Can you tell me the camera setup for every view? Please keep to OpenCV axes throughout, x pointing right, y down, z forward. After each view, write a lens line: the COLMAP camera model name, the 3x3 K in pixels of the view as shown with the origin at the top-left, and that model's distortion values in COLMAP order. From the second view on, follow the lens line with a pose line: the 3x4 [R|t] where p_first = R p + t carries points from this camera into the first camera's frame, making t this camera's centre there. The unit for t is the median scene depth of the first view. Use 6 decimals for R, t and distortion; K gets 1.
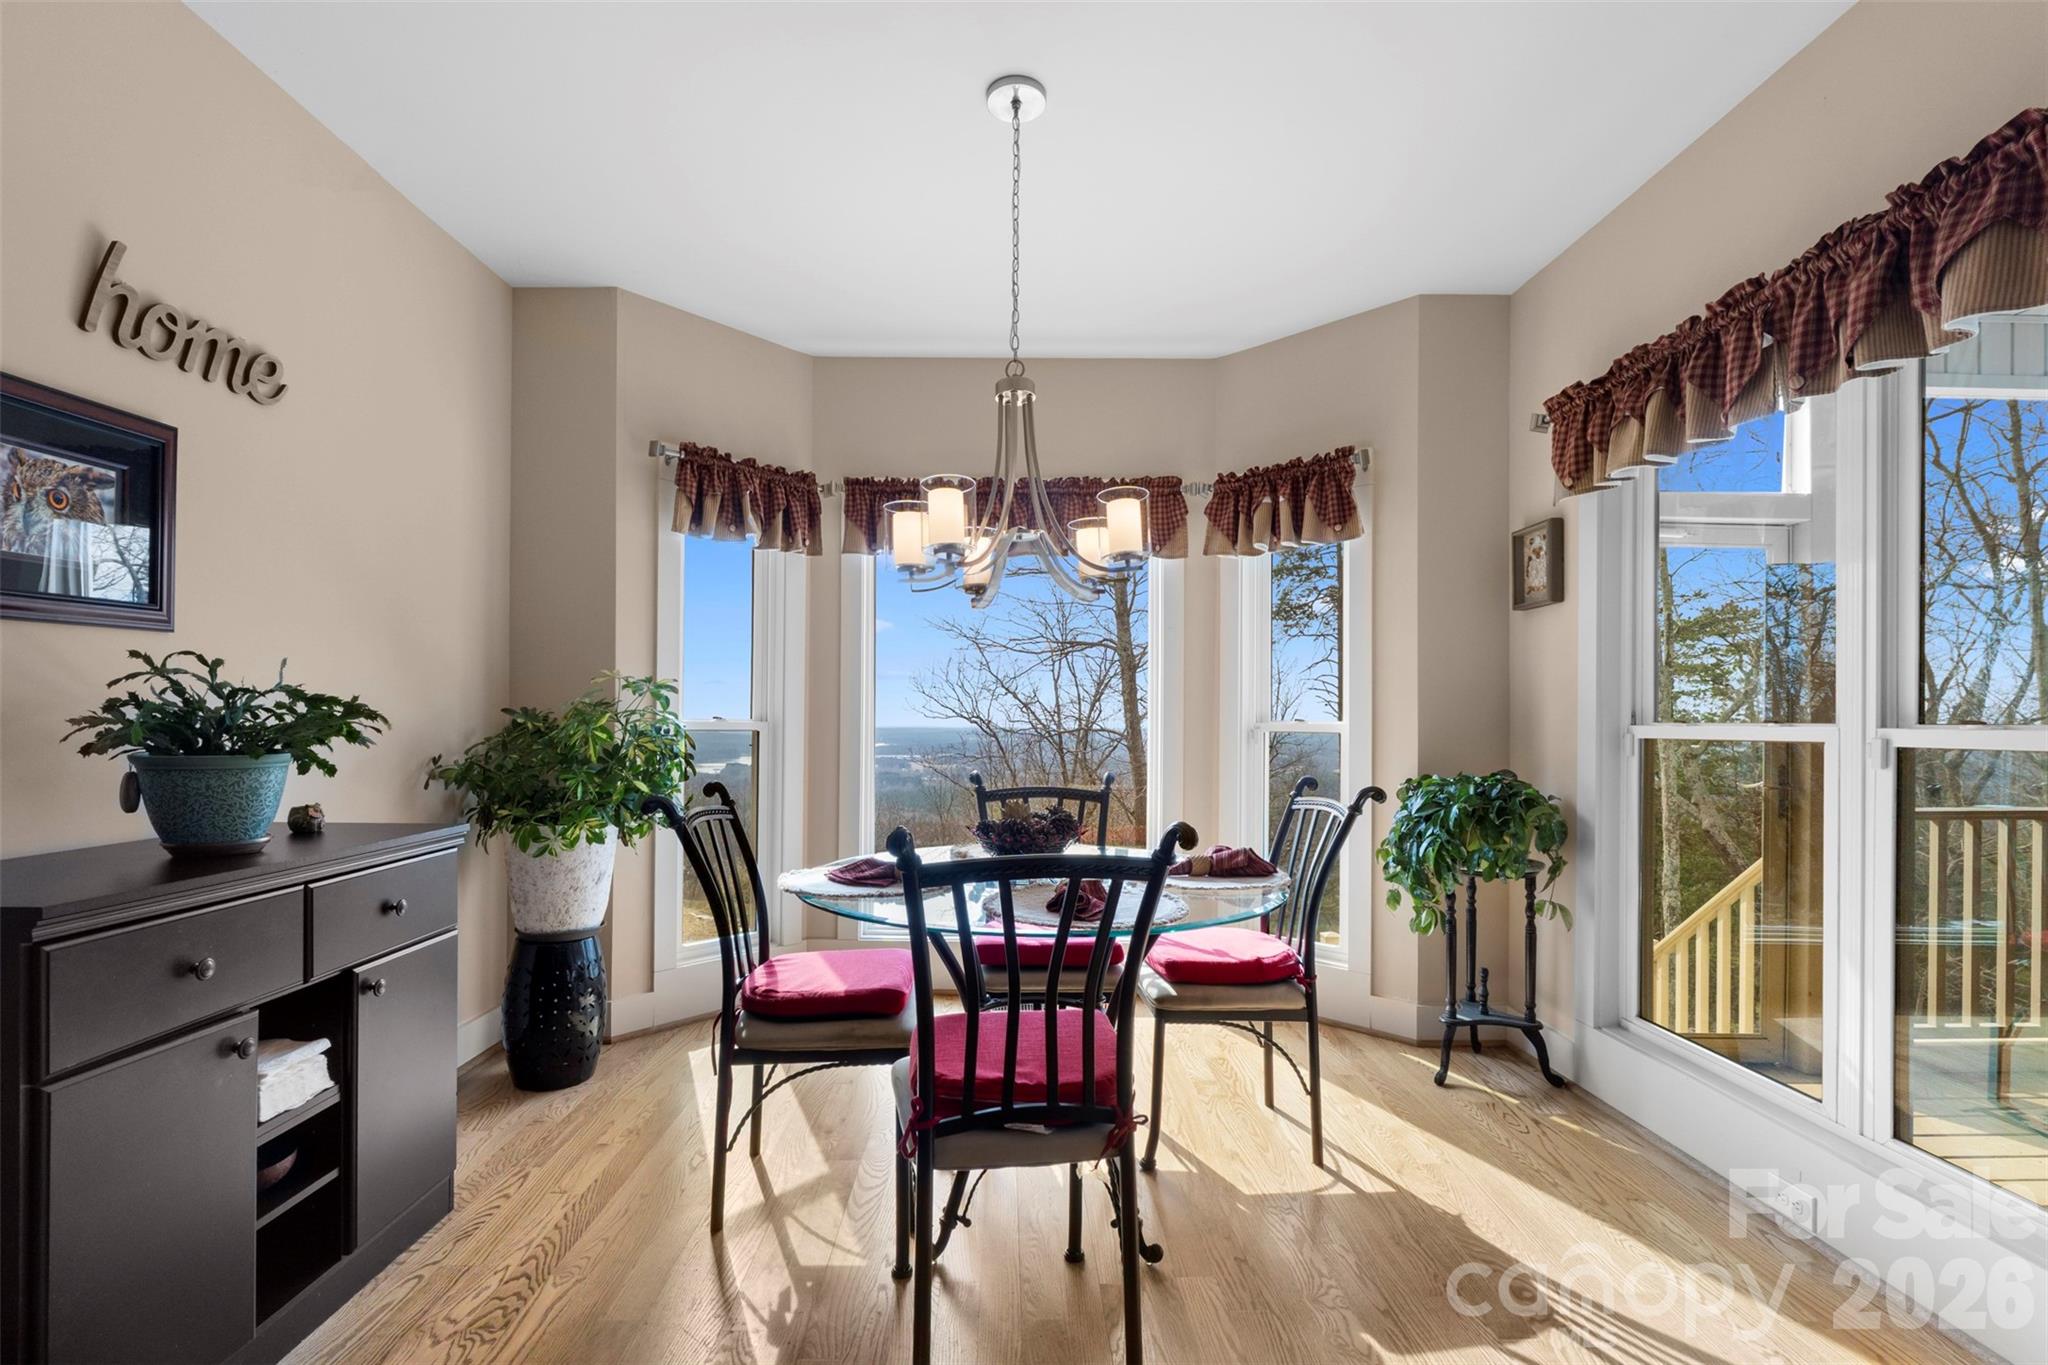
lens RADIAL K [[928.6, 0, 1007.4], [0, 928.6, 709.2], [0, 0, 1]] dist [-0.001317, -0.000989]
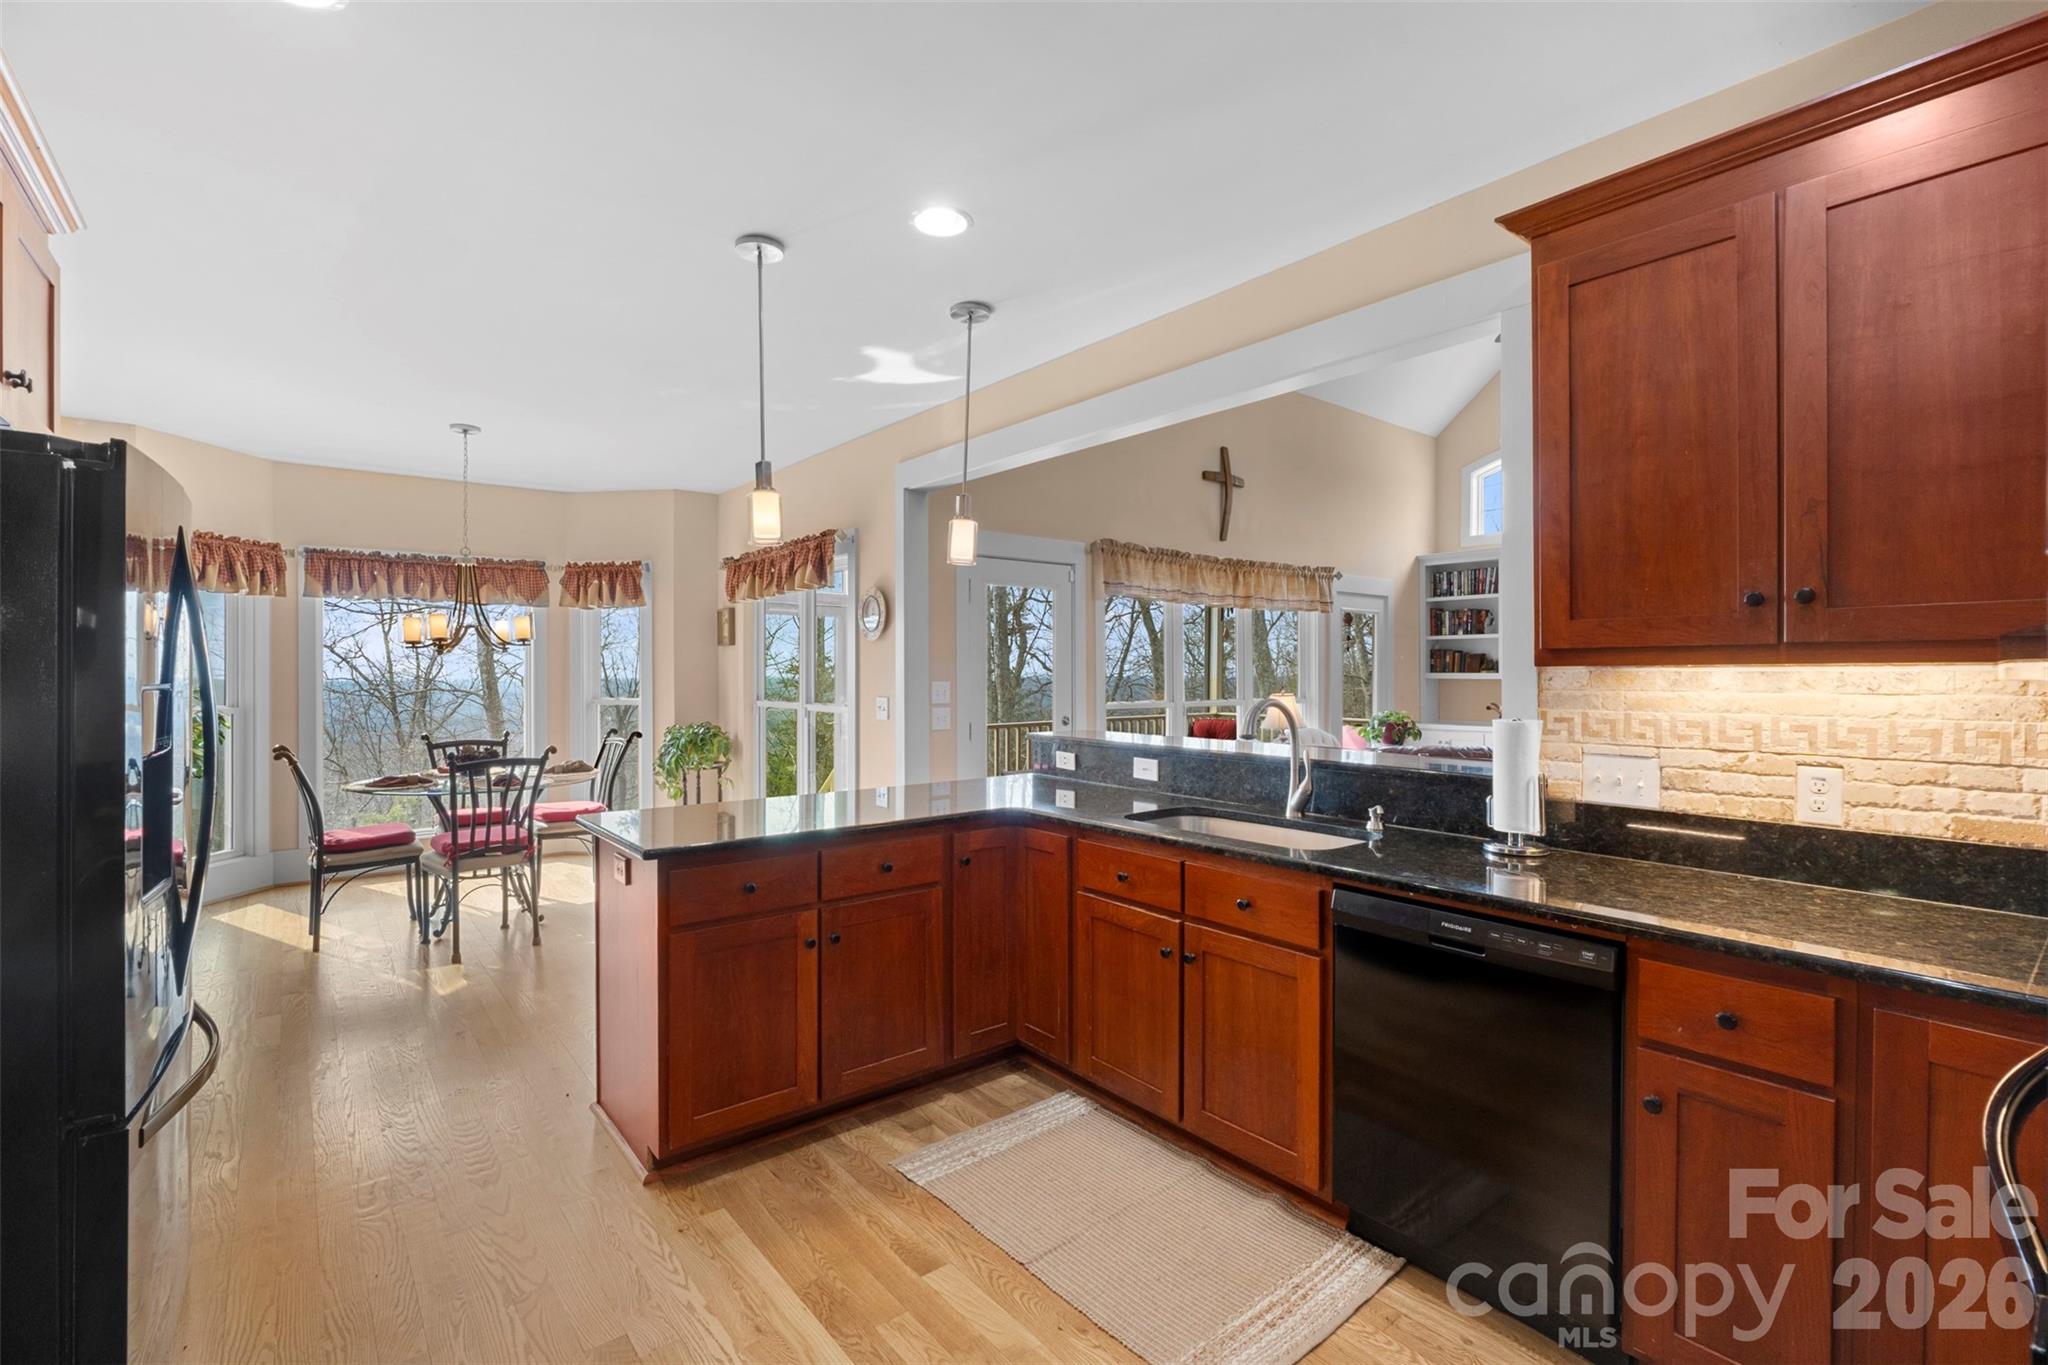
lens RADIAL K [[928.6, 0, 1011.3], [0, 928.6, 670.4], [0, 0, 1]] dist [-0.001317, -0.000989]
pose [[0.790492, -0.008416, 0.612414, -0.255801], [-0.000277, 0.999901, 0.014099, -0.089823], [-0.612472, -0.011314, 0.790411, -1.235404]]
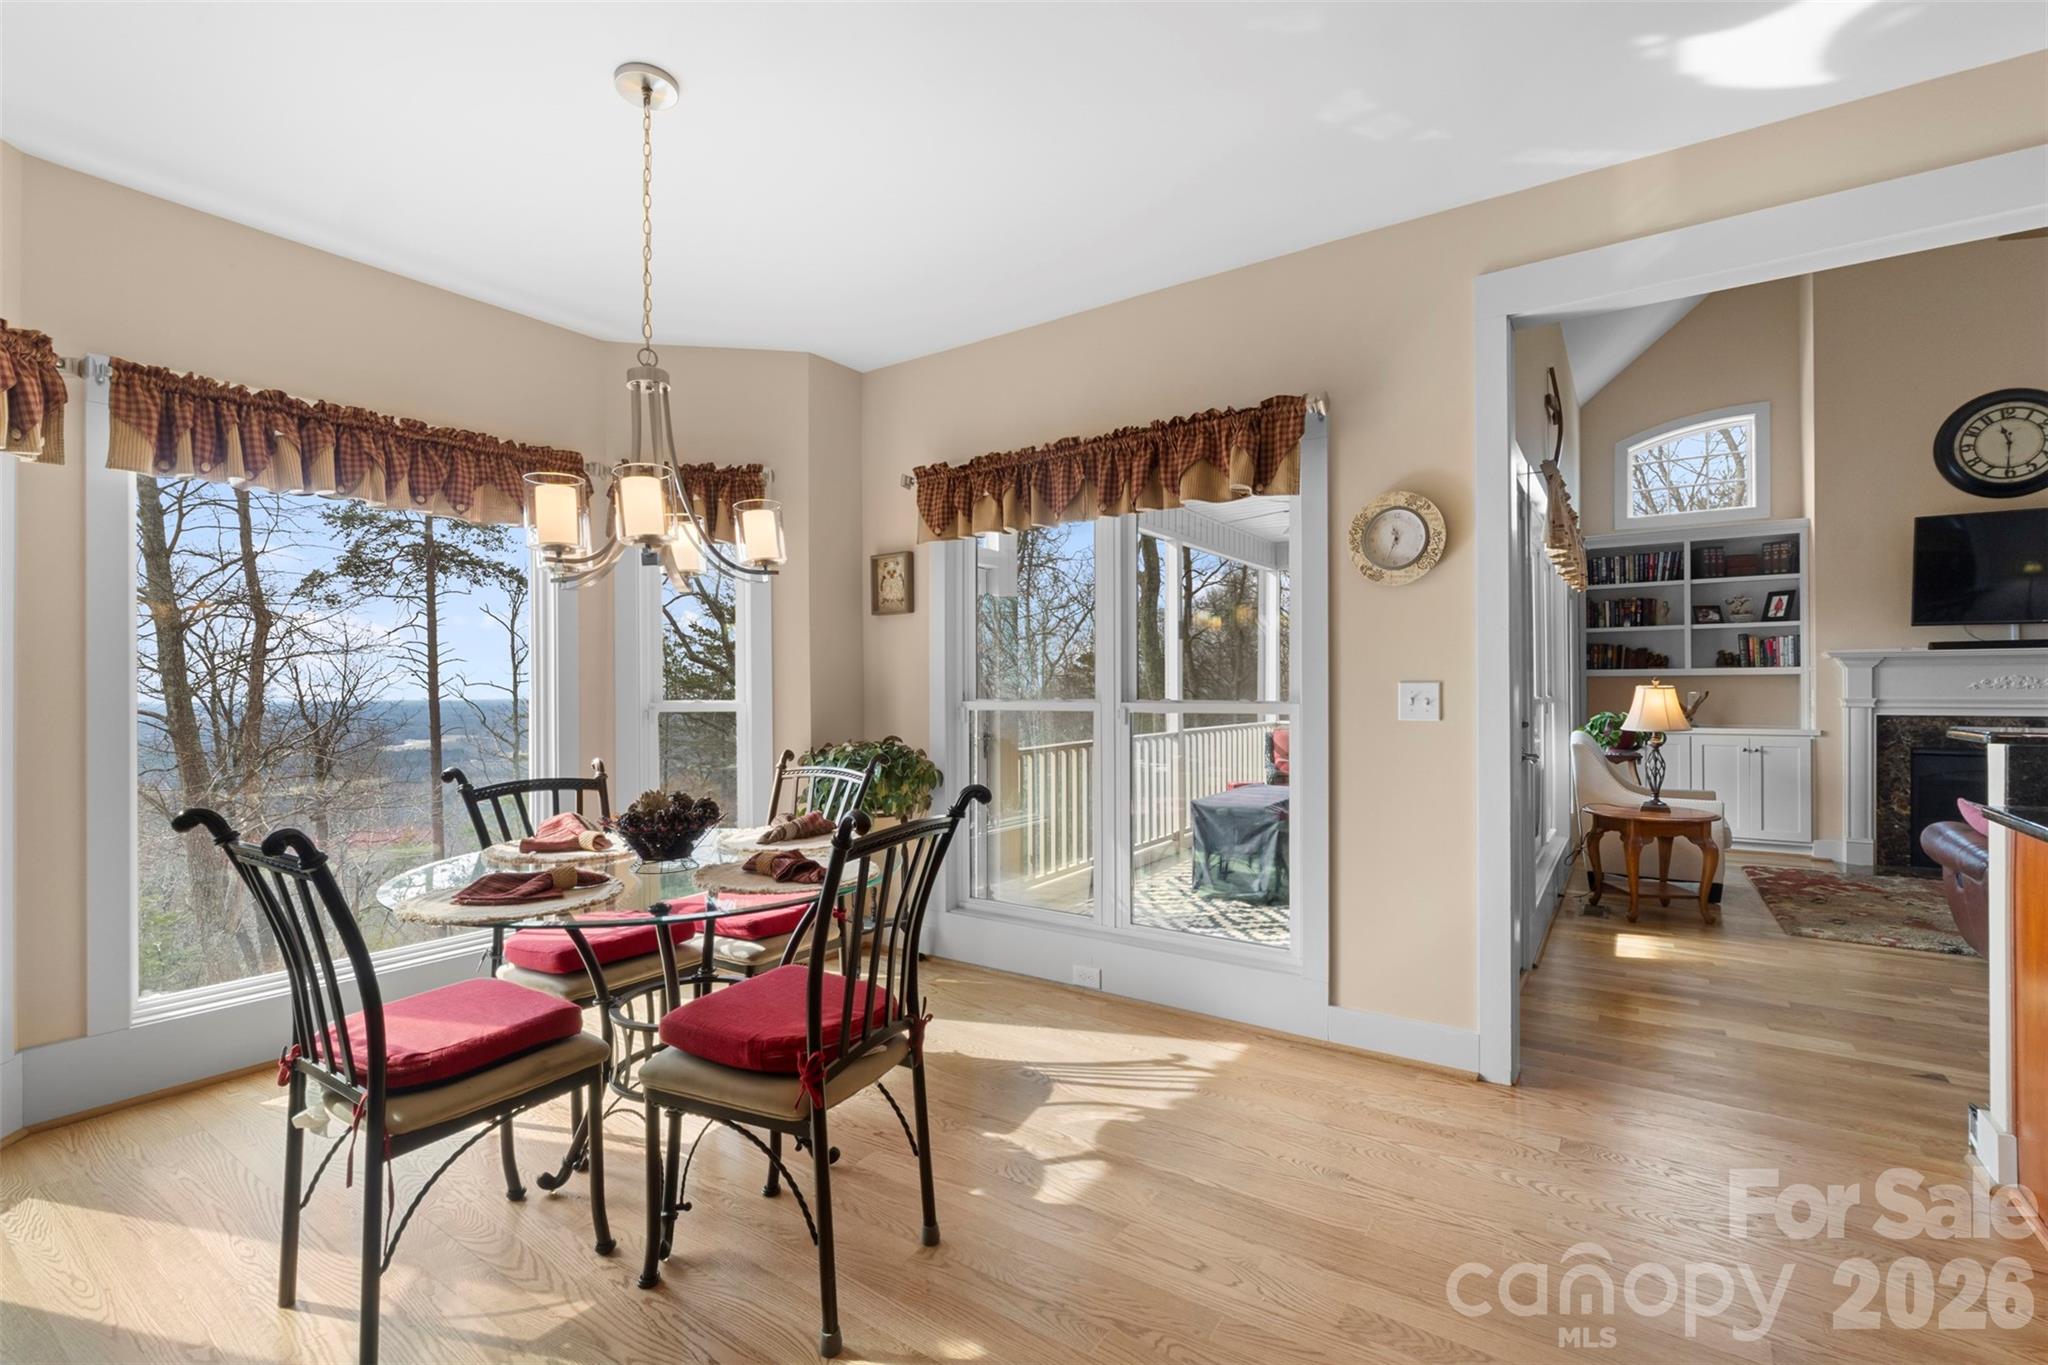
lens RADIAL K [[928.6, 0, 1009.9], [0, 928.6, 672.9], [0, 0, 1]] dist [-0.001317, -0.000989]
pose [[0.575026, 0.005268, 0.818118, -0.467828], [-0.001048, 0.999983, -0.005703, -0.018034], [-0.818134, 0.002422, 0.575022, 0.086887]]
